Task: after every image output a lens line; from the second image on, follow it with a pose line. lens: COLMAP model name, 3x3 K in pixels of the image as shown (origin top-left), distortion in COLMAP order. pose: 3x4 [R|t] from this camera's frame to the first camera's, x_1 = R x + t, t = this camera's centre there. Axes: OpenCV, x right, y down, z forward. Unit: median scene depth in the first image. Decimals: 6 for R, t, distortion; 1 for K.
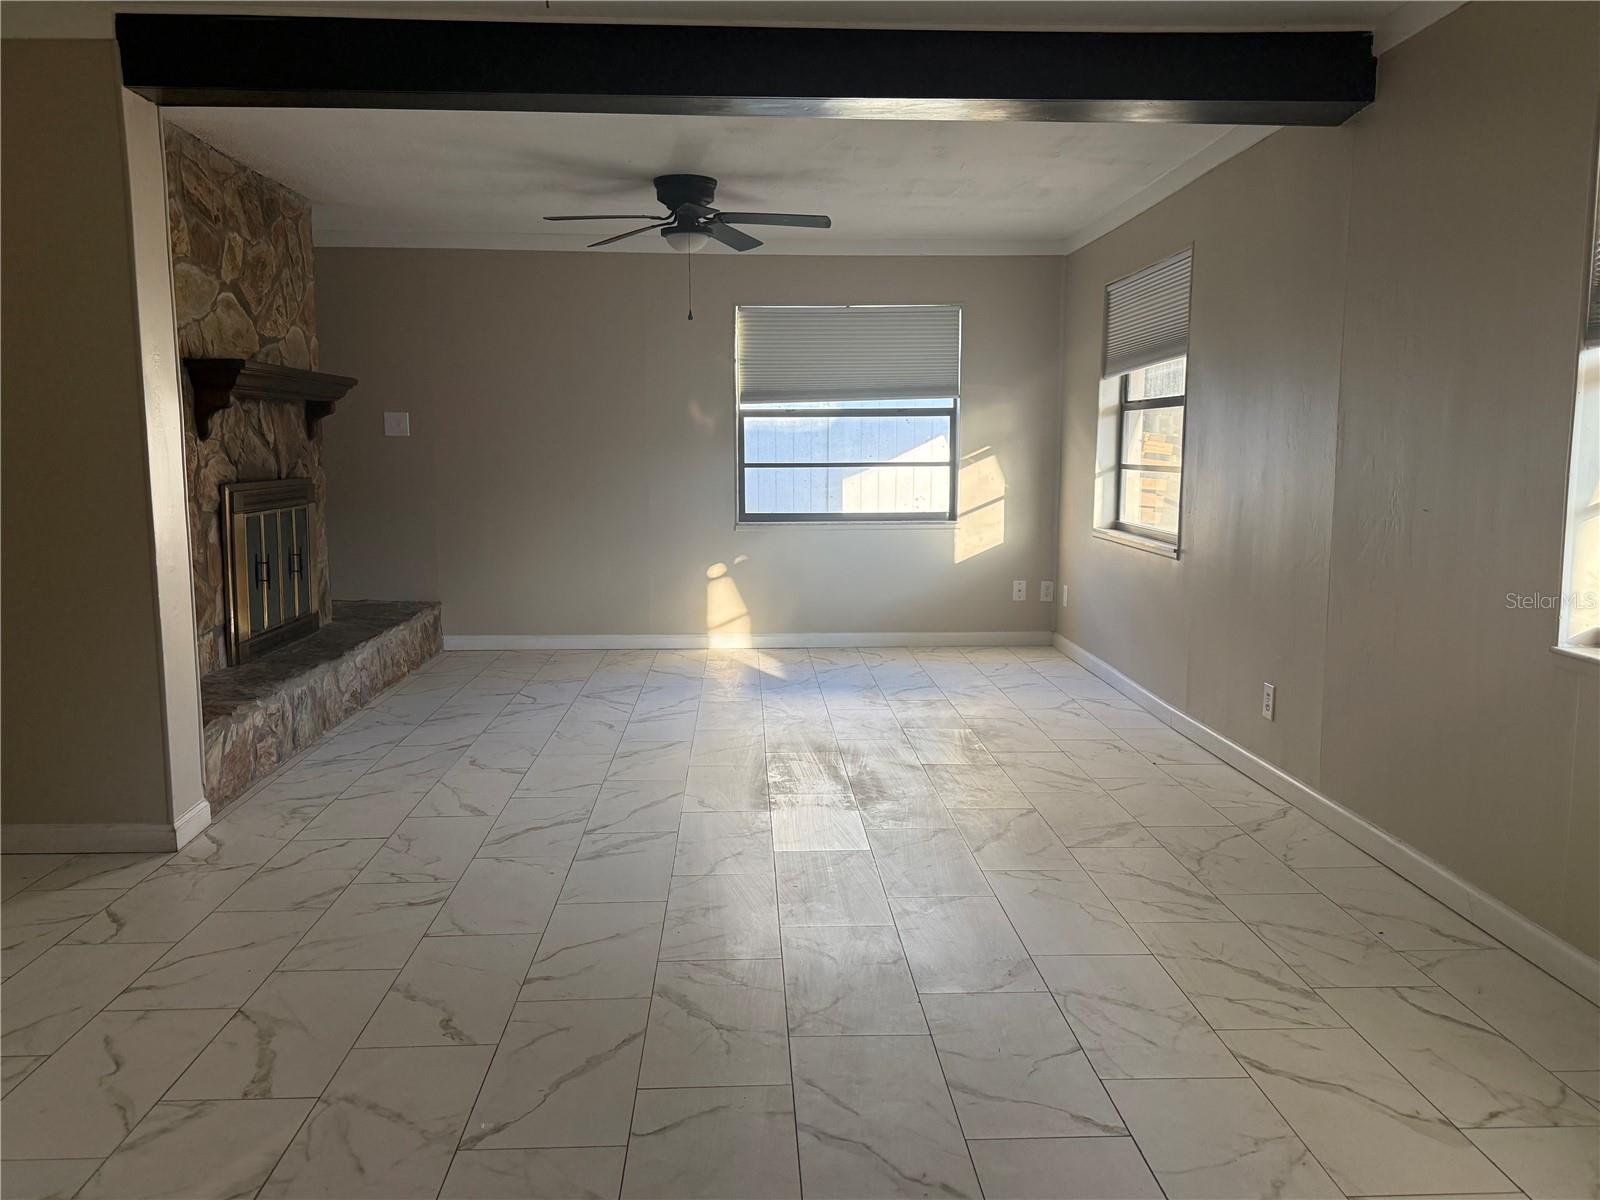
lens RADIAL K [[1273.1, 0, 794.5], [0, 1273.1, 609.0], [0, 0, 1]] dist [0.143173, -0.005218]
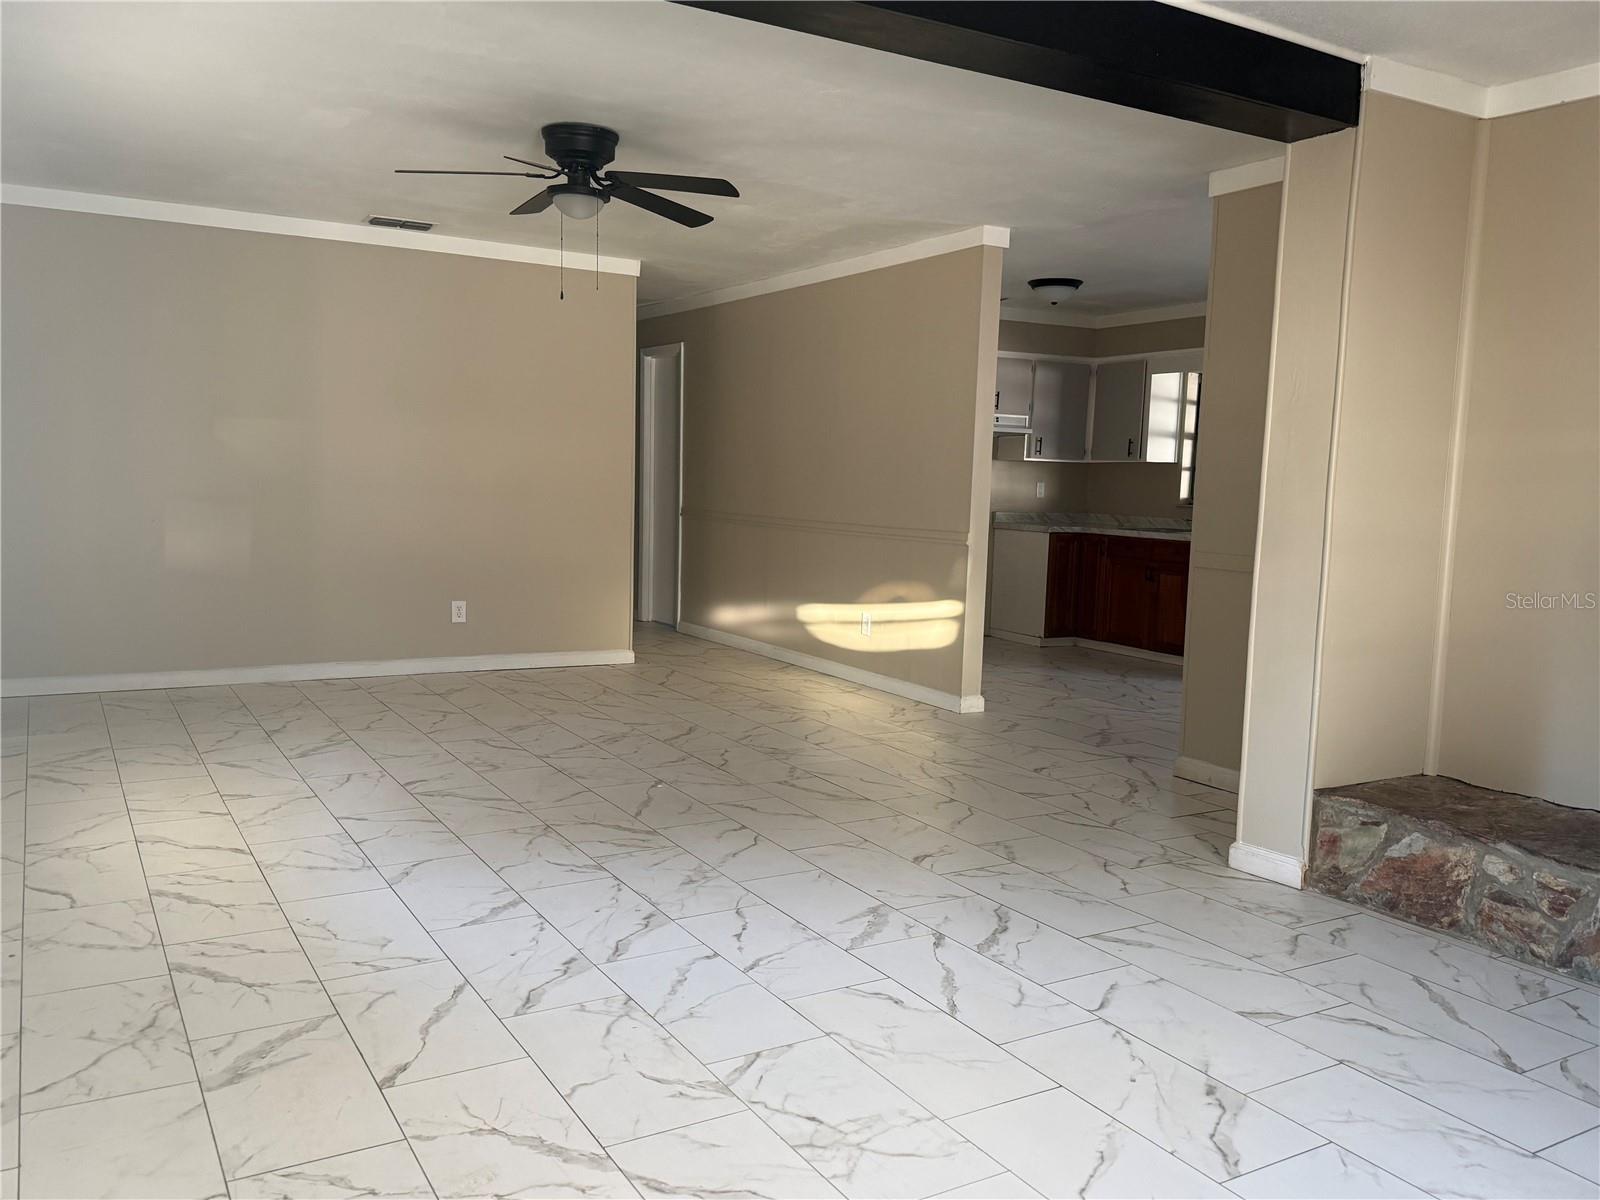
lens RADIAL K [[1273.1, 0, 794.5], [0, 1273.1, 609.0], [0, 0, 1]] dist [0.143173, -0.005218]
pose [[-0.880749, 0.033337, -0.472408, 0.368639], [-0.085361, 0.970007, 0.227596, -0.254965], [0.465826, 0.240780, -0.851487, 1.902376]]
